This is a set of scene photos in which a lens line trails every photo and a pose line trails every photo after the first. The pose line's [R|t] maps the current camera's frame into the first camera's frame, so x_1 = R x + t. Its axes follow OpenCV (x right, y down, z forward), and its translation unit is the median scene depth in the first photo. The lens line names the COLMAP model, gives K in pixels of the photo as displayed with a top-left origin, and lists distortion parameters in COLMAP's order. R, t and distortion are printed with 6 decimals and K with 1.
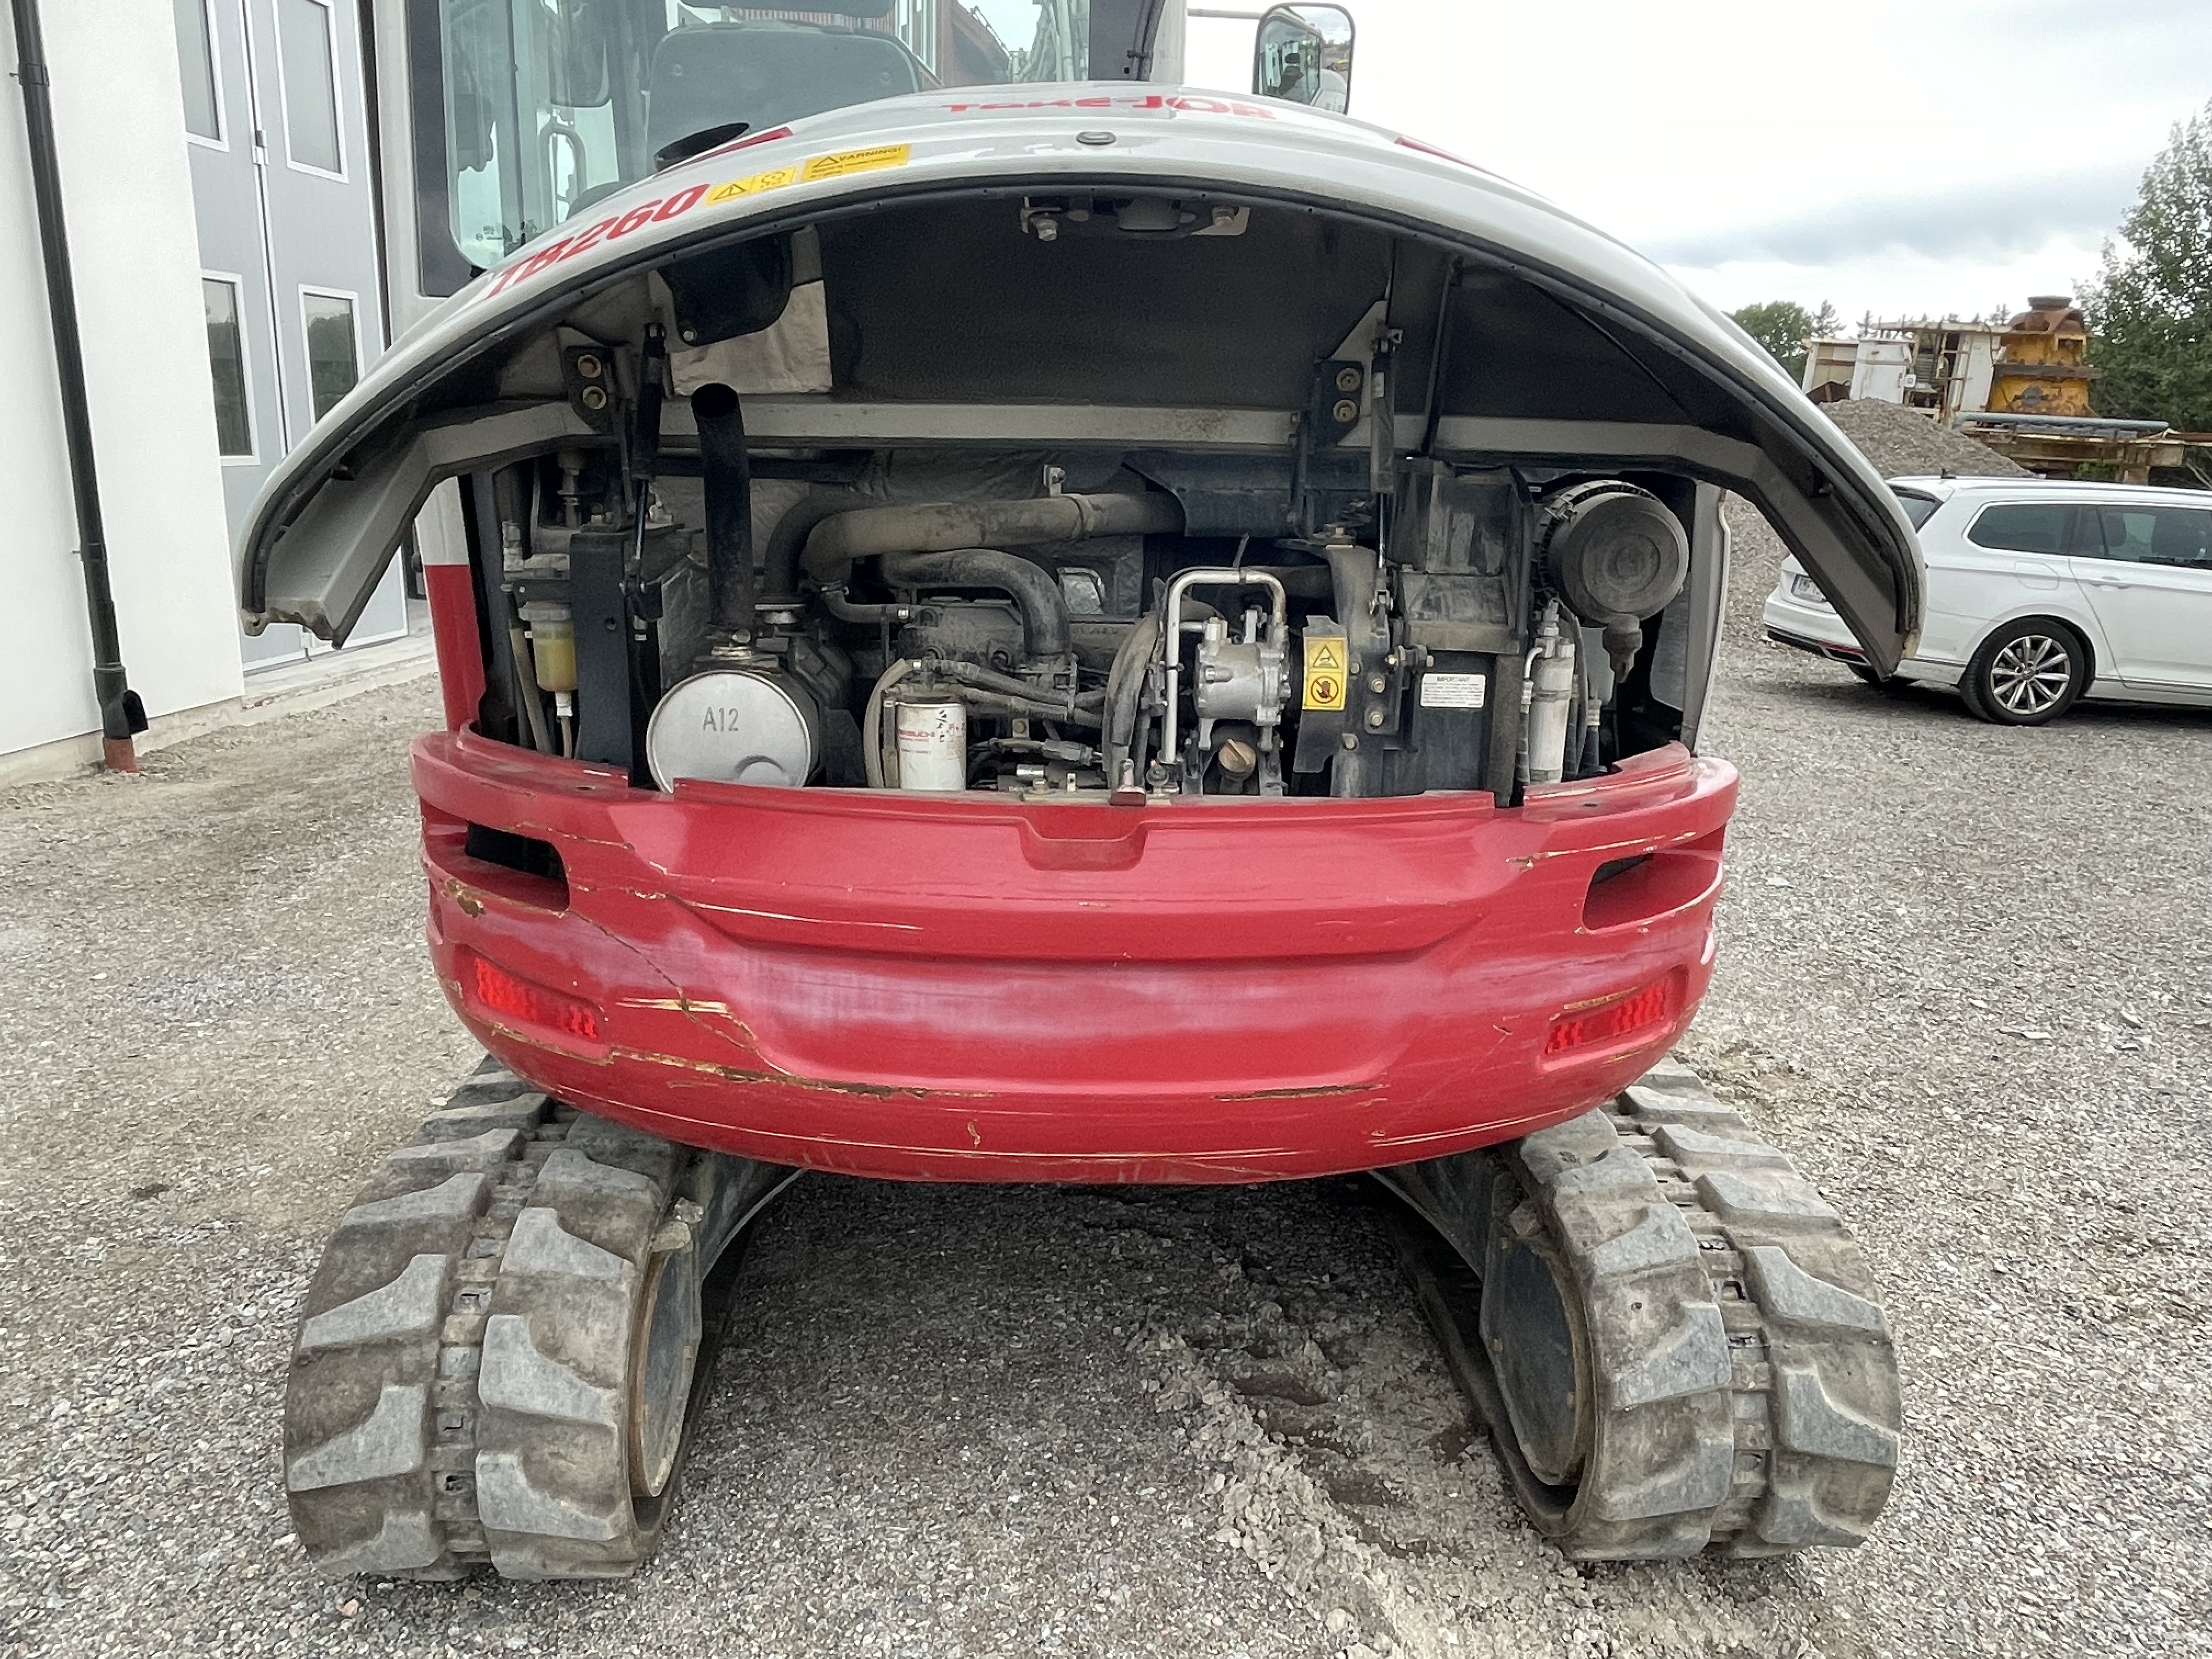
lens RADIAL K [[1552.9, 0, 1098.3], [0, 1552.9, 820.2], [0, 0, 1]] dist [-0.002928, -0.001491]
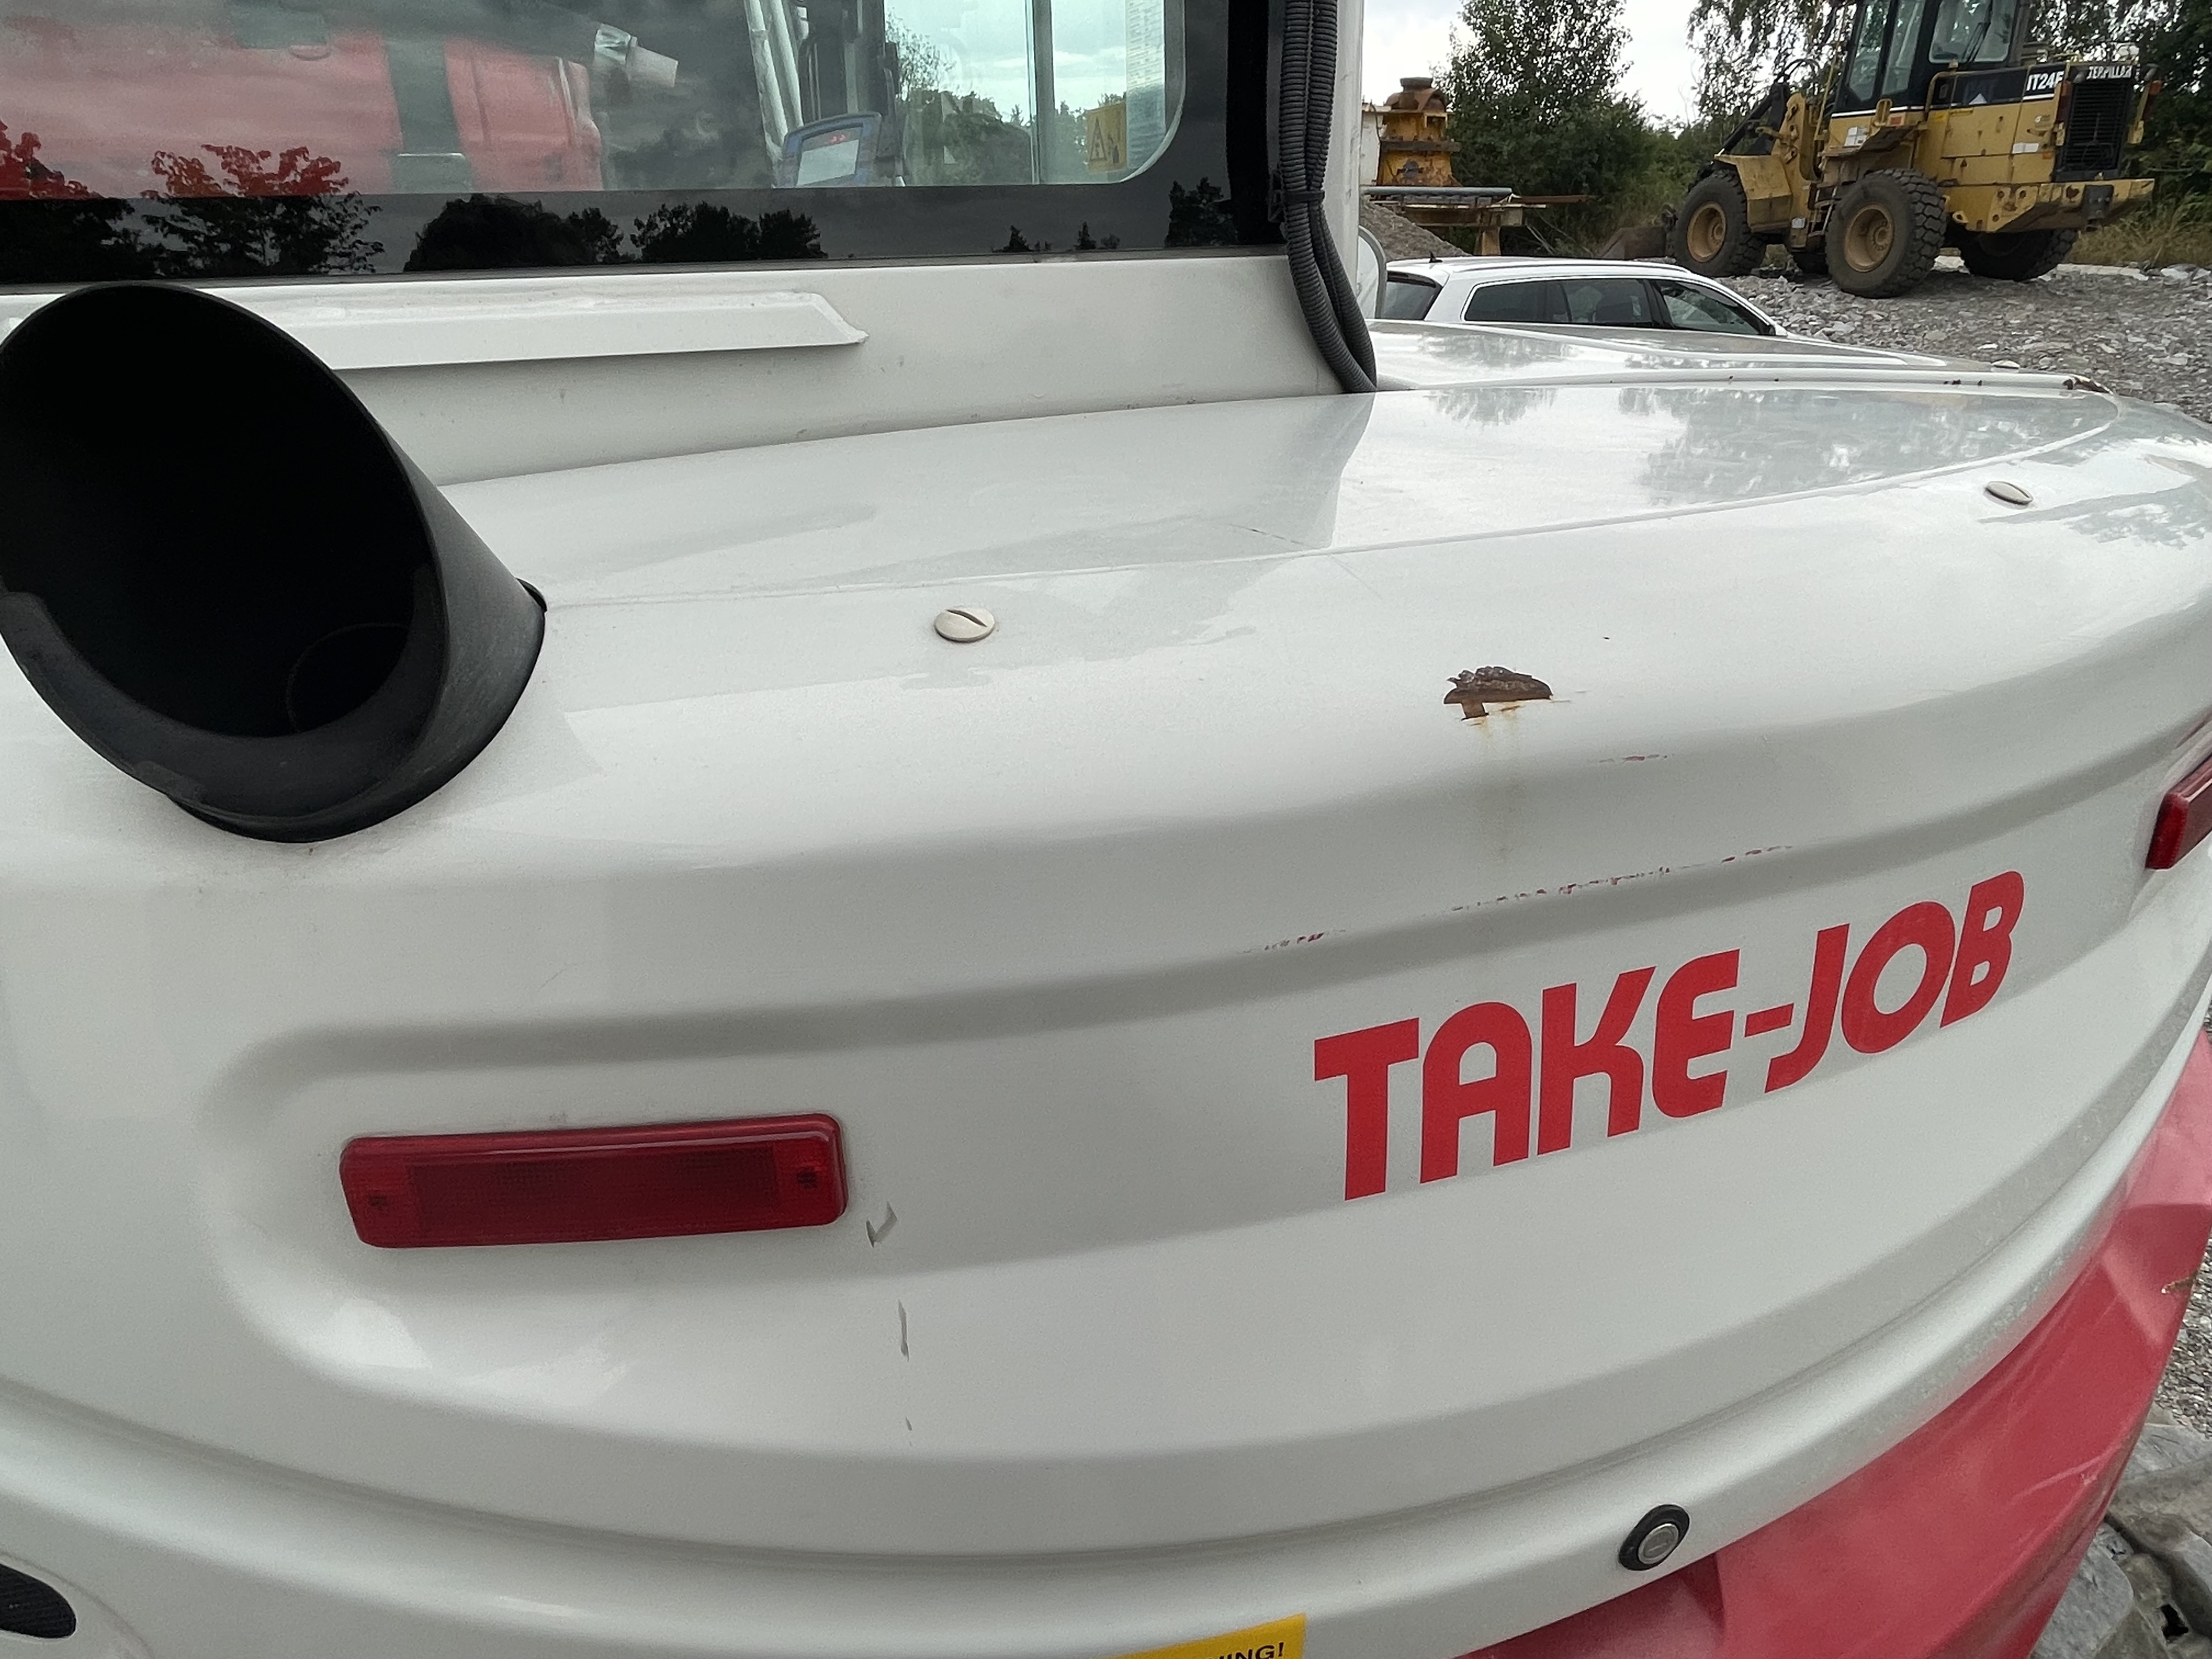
lens RADIAL K [[1340.9, 0, 1092.3], [0, 1340.9, 825.6], [0, 0, 1]] dist [-0.007471, -0.000356]
pose [[0.936990, -0.184286, 0.296795, -0.164775], [0.128227, 0.971674, 0.198515, -0.226723], [-0.324972, -0.147949, 0.934079, 0.582918]]
